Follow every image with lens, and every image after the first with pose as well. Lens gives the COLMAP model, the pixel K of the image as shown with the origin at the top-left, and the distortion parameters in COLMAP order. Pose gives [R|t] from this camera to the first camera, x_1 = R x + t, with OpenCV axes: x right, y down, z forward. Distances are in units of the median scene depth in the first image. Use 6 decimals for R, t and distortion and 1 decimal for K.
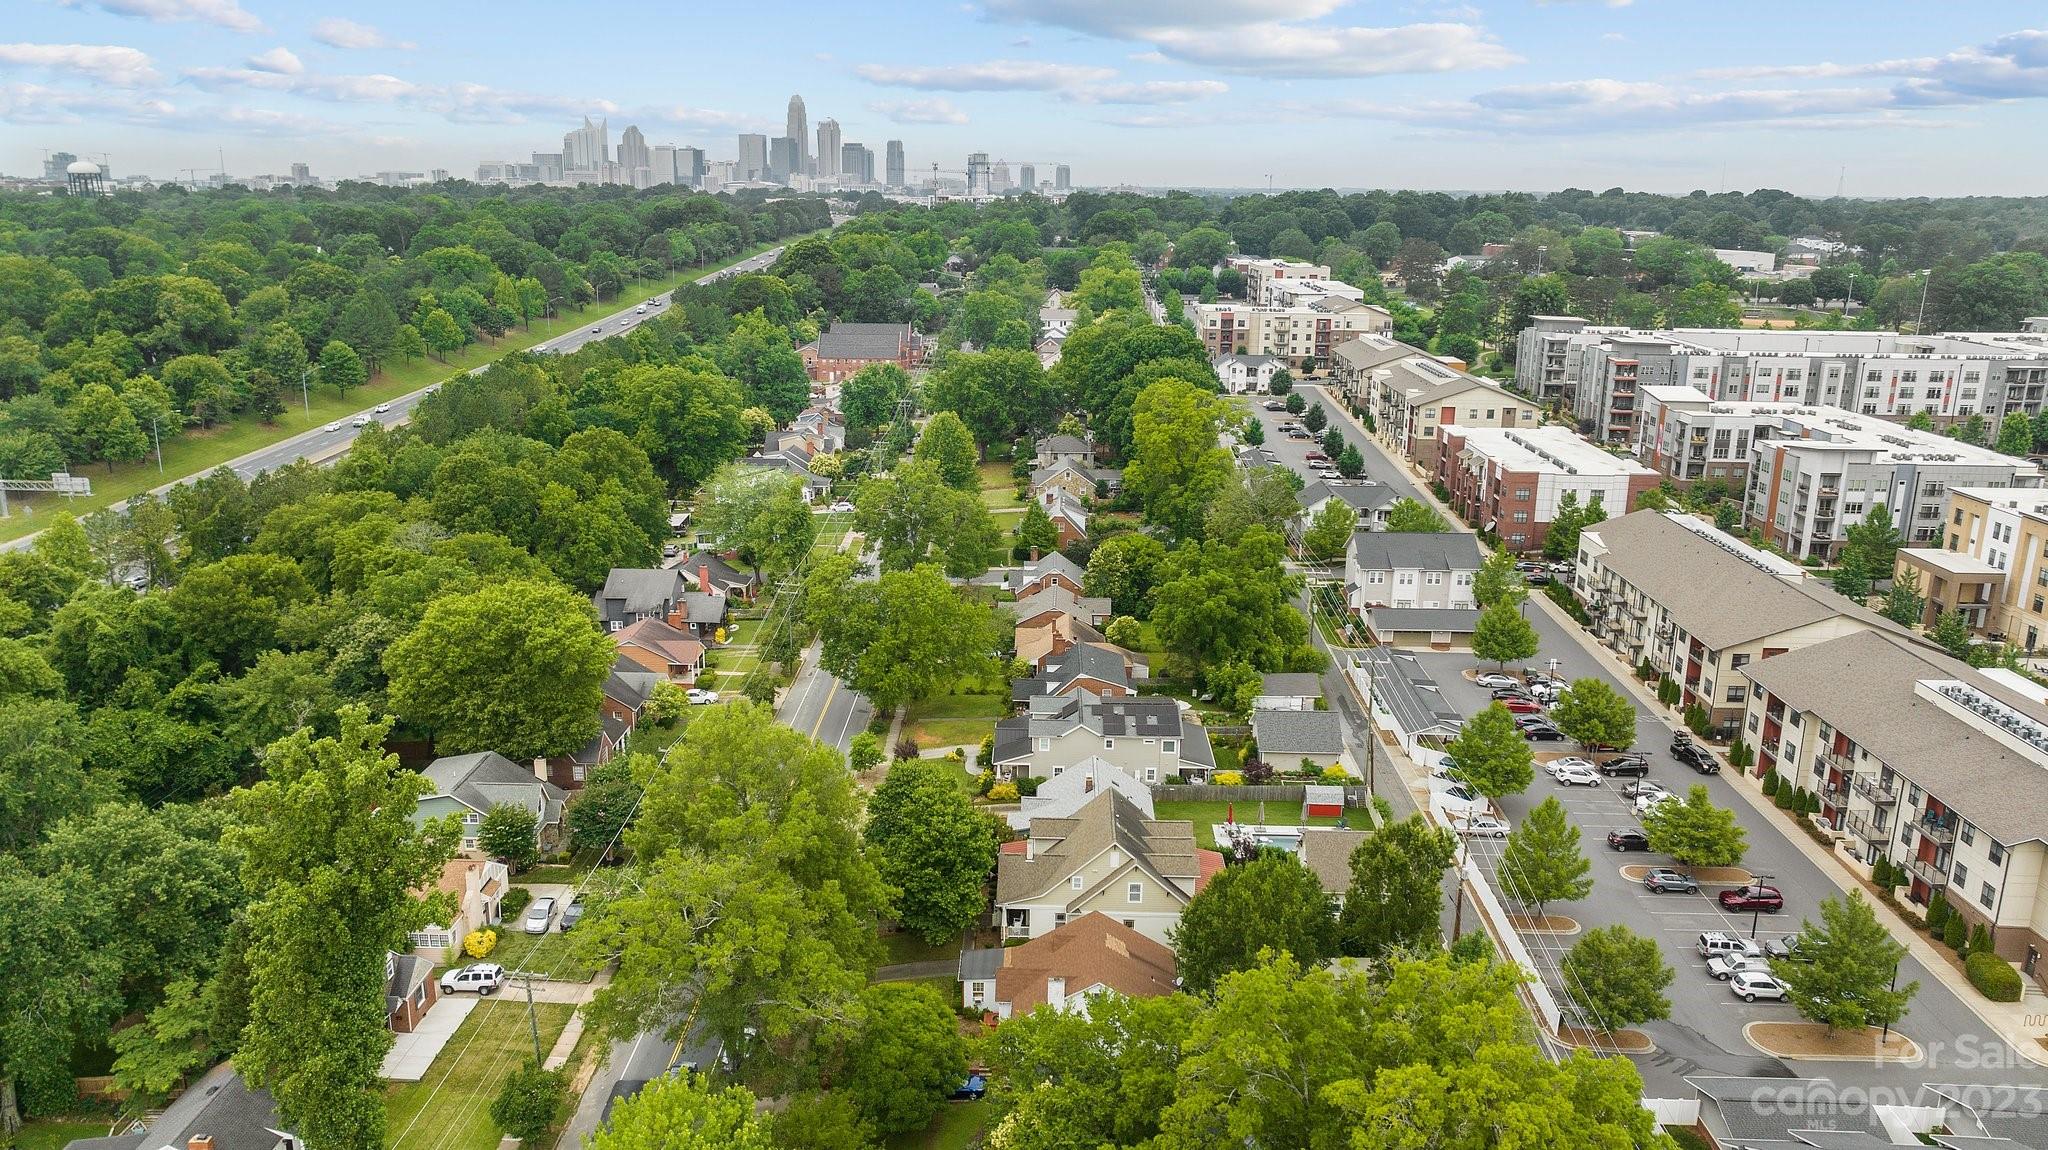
lens RADIAL K [[1471.5, 0, 1050.7], [0, 1471.5, 574.7], [0, 0, 1]] dist [0.003564, -0.005834]
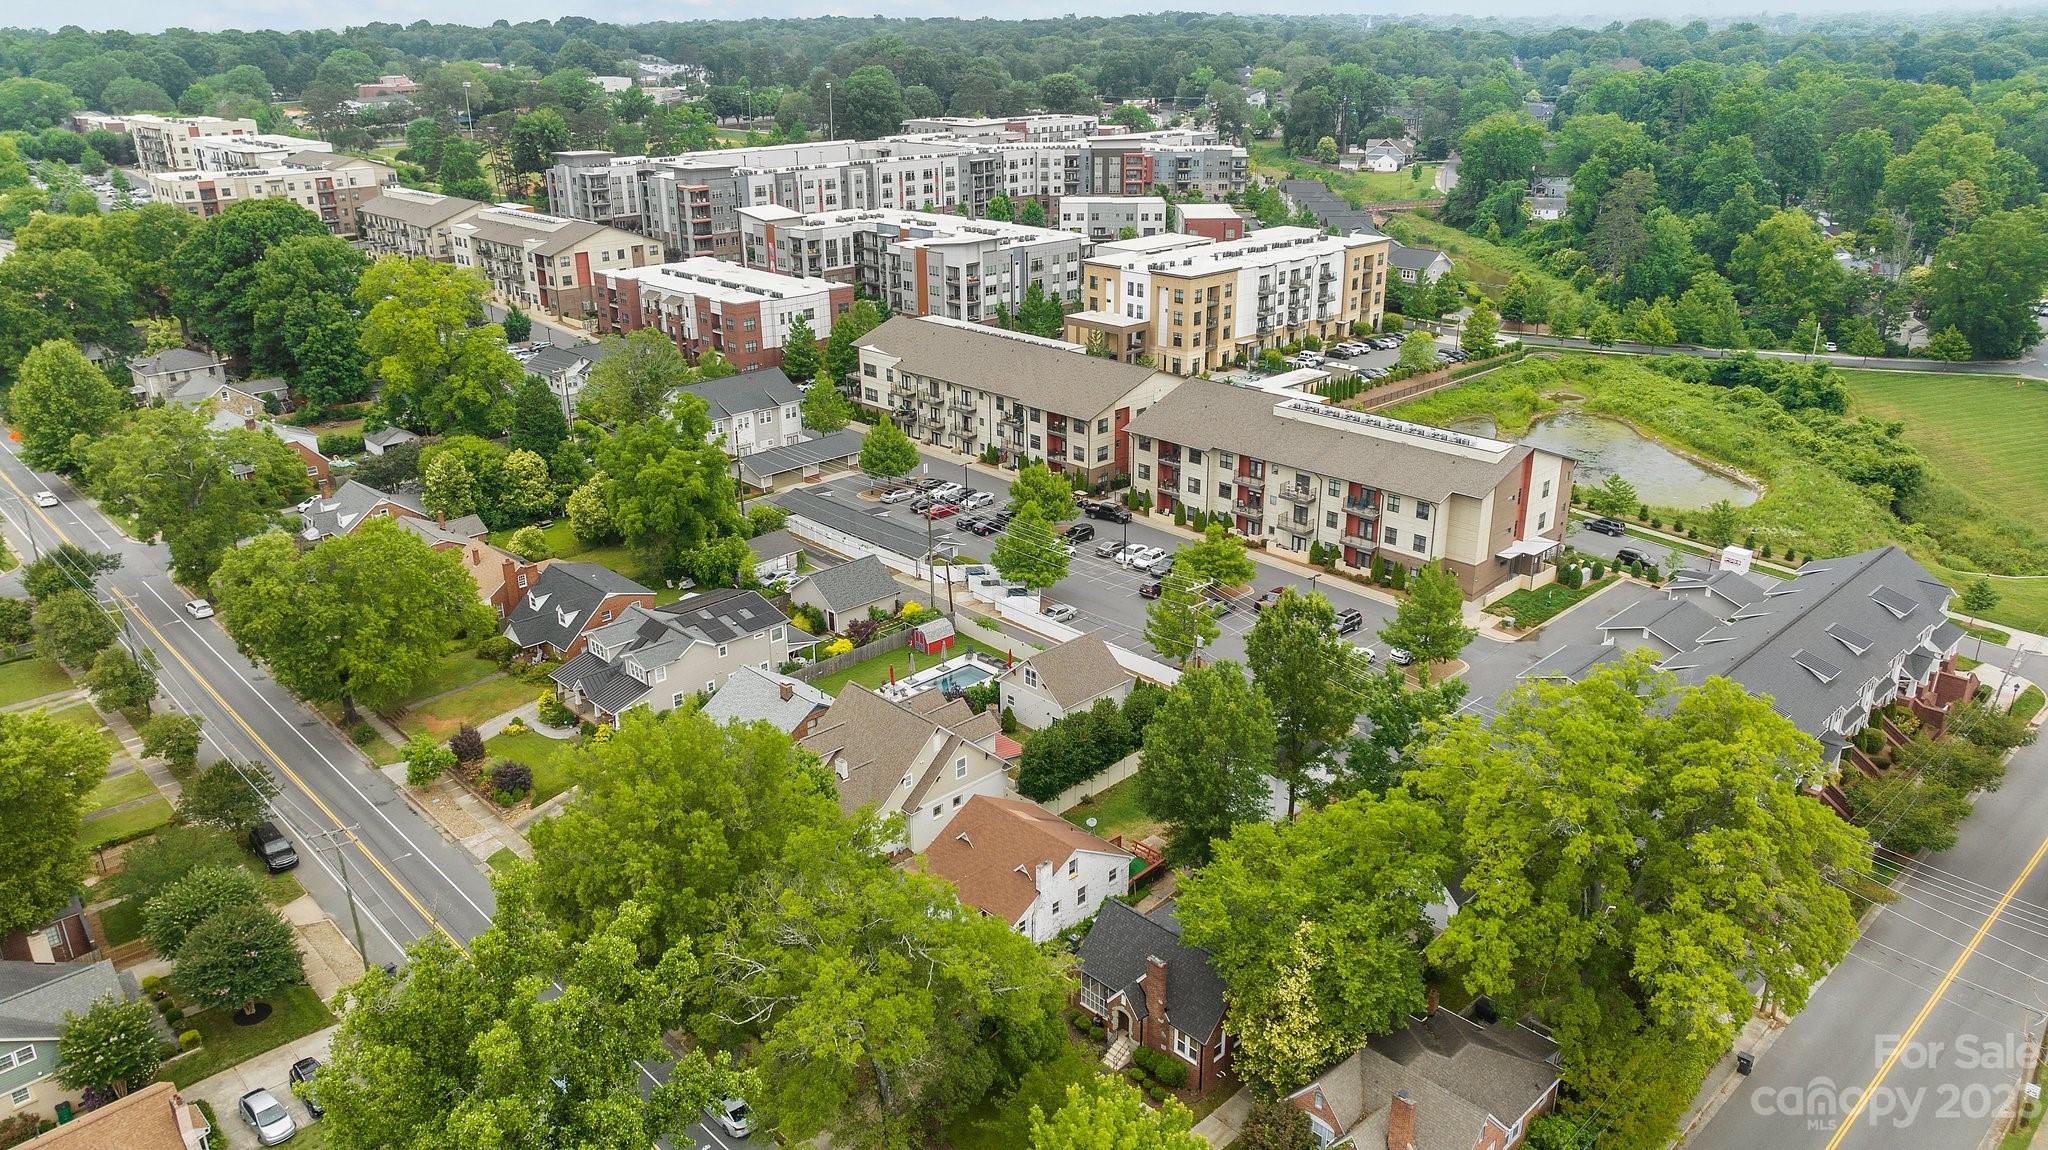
lens RADIAL K [[1439.0, 0, 1024.0], [0, 1439.0, 575.0], [0, 0, 1]] dist [-0.021254, -0.003068]
pose [[0.711079, -0.274034, 0.647513, -0.243042], [0.198532, 0.961702, 0.188980, -0.038466], [-0.674501, -0.005827, 0.738251, 0.132512]]
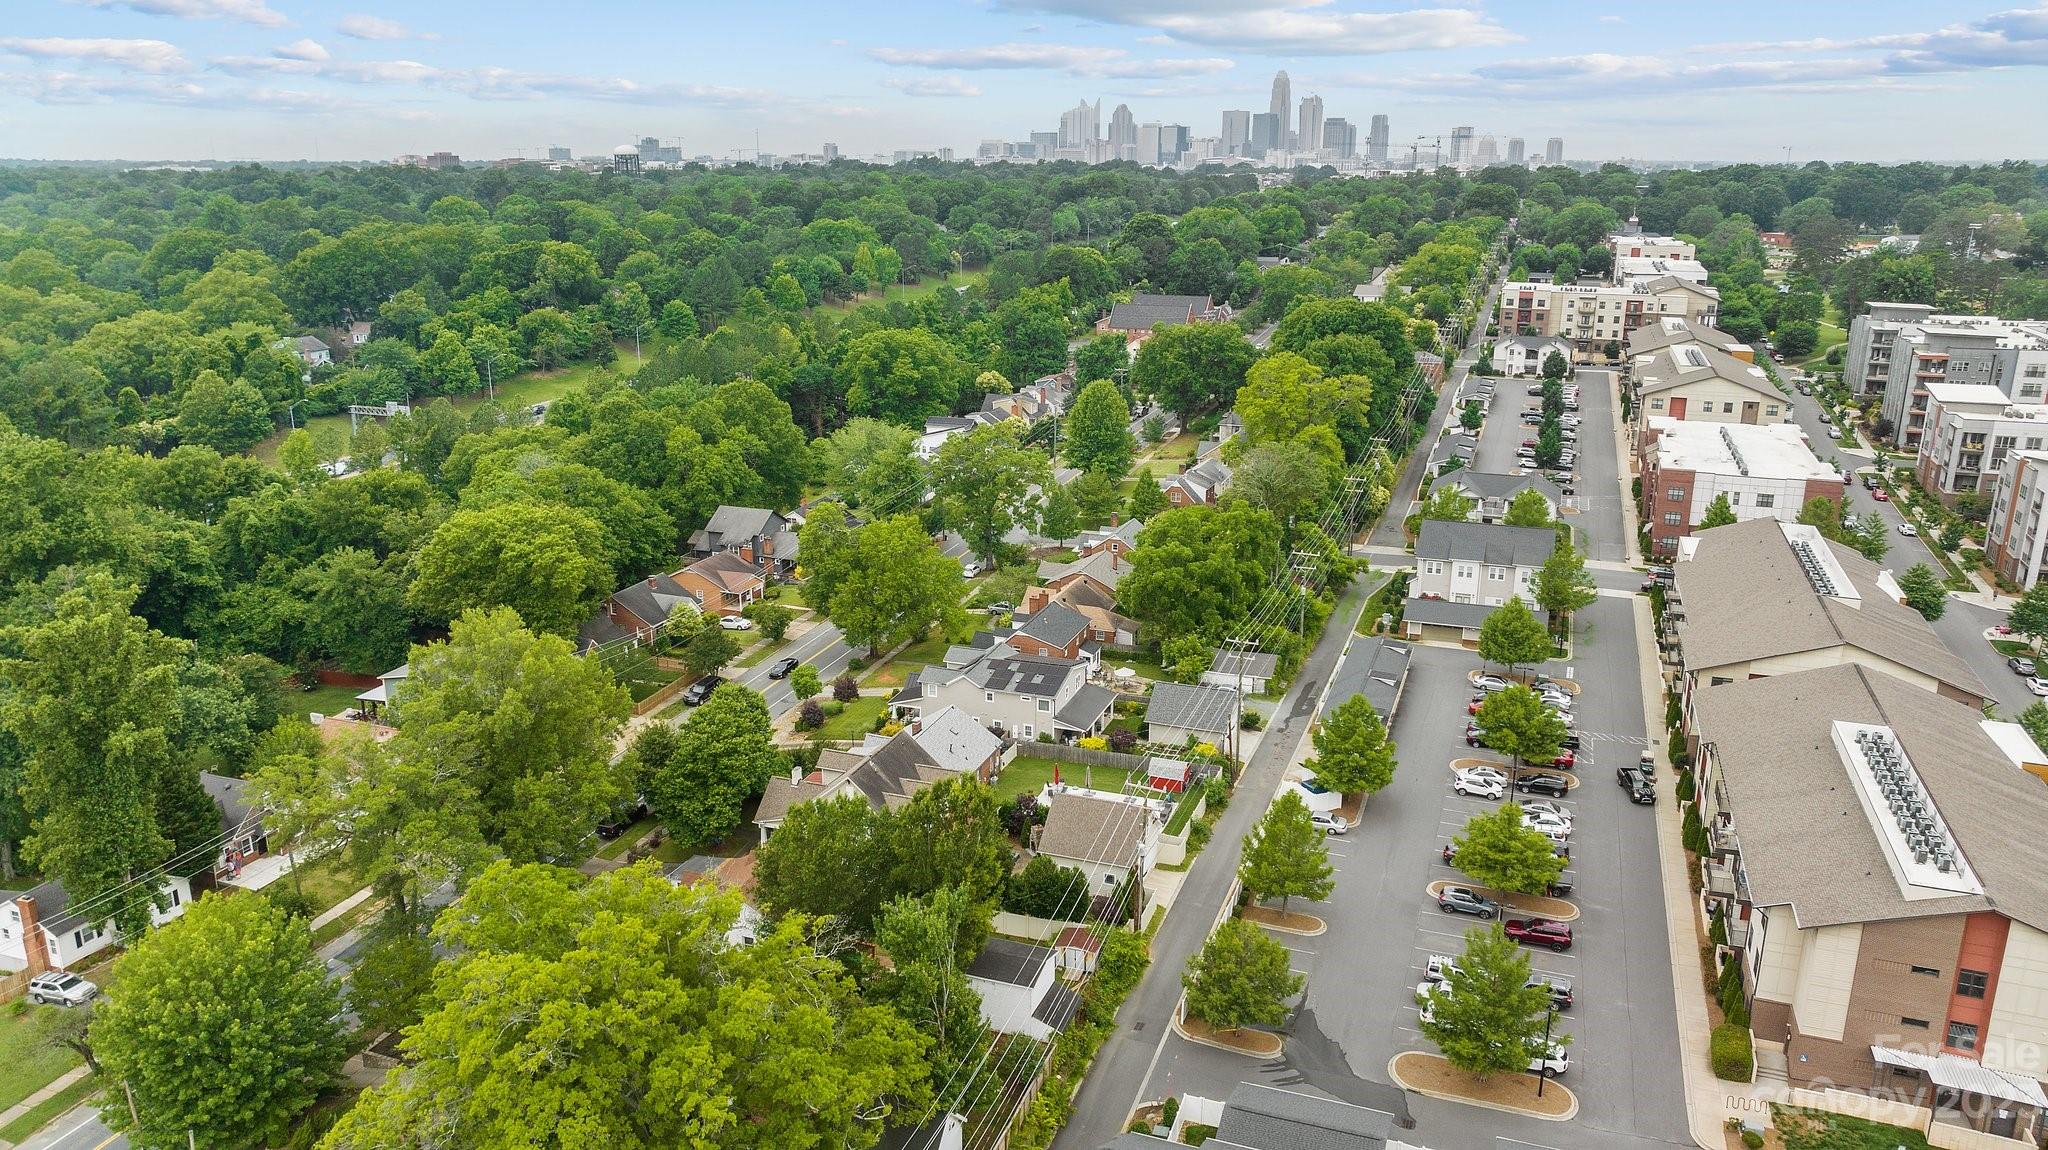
lens RADIAL K [[1438.5, 0, 1063.5], [0, 1438.5, 626.1], [0, 0, 1]] dist [-0.012657, 0.028054]
pose [[0.948433, 0.091083, -0.303608, 0.242111], [-0.074566, 0.995057, 0.065584, -0.003249], [0.308081, -0.039563, 0.950537, 0.032891]]
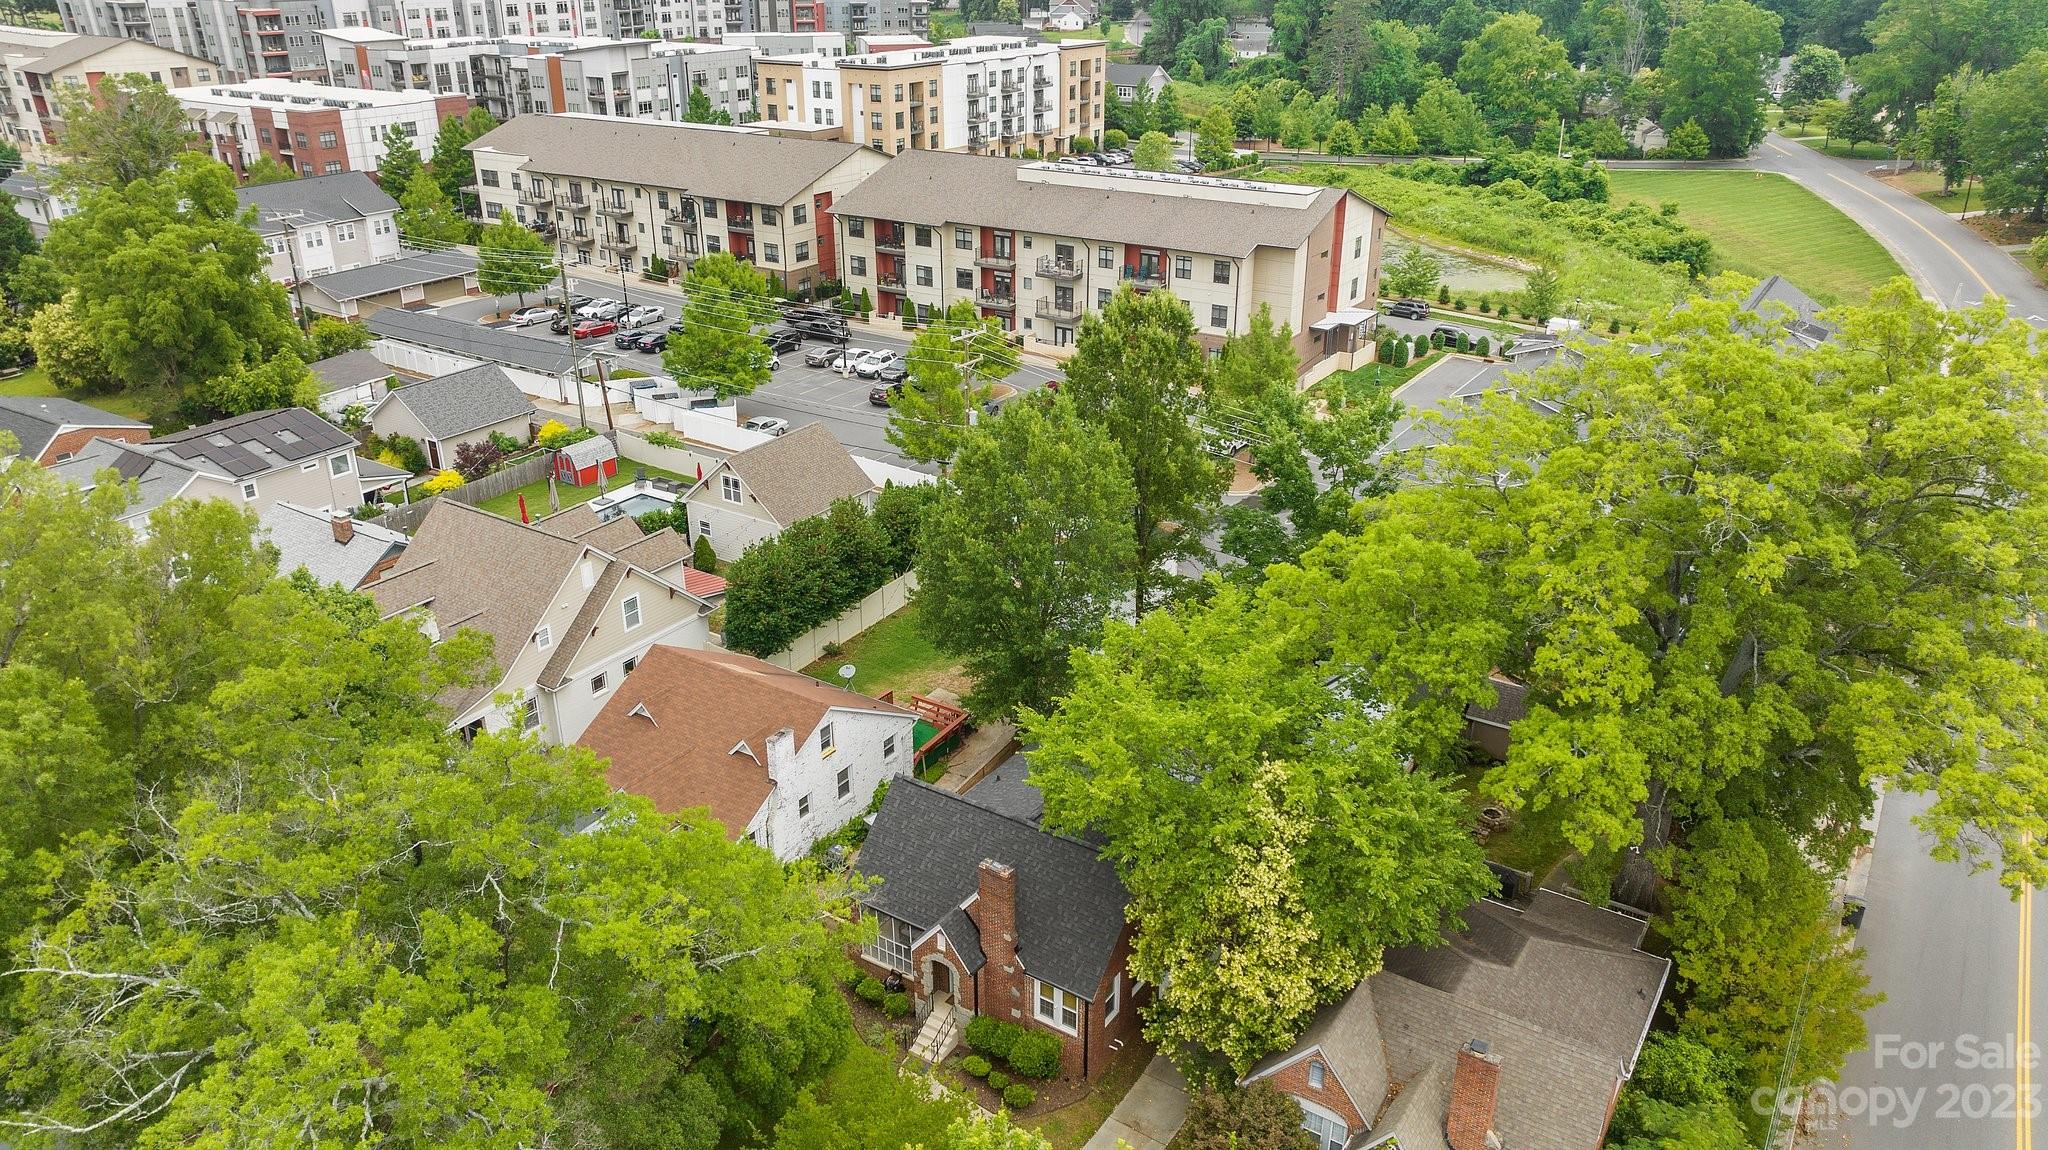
lens RADIAL K [[1439.0, 0, 1024.0], [0, 1439.0, 575.0], [0, 0, 1]] dist [-0.021254, -0.003068]
pose [[0.539165, -0.358257, 0.762203, -0.151373], [0.224688, 0.933400, 0.279785, 0.034182], [-0.811675, 0.020407, 0.583753, 0.252349]]
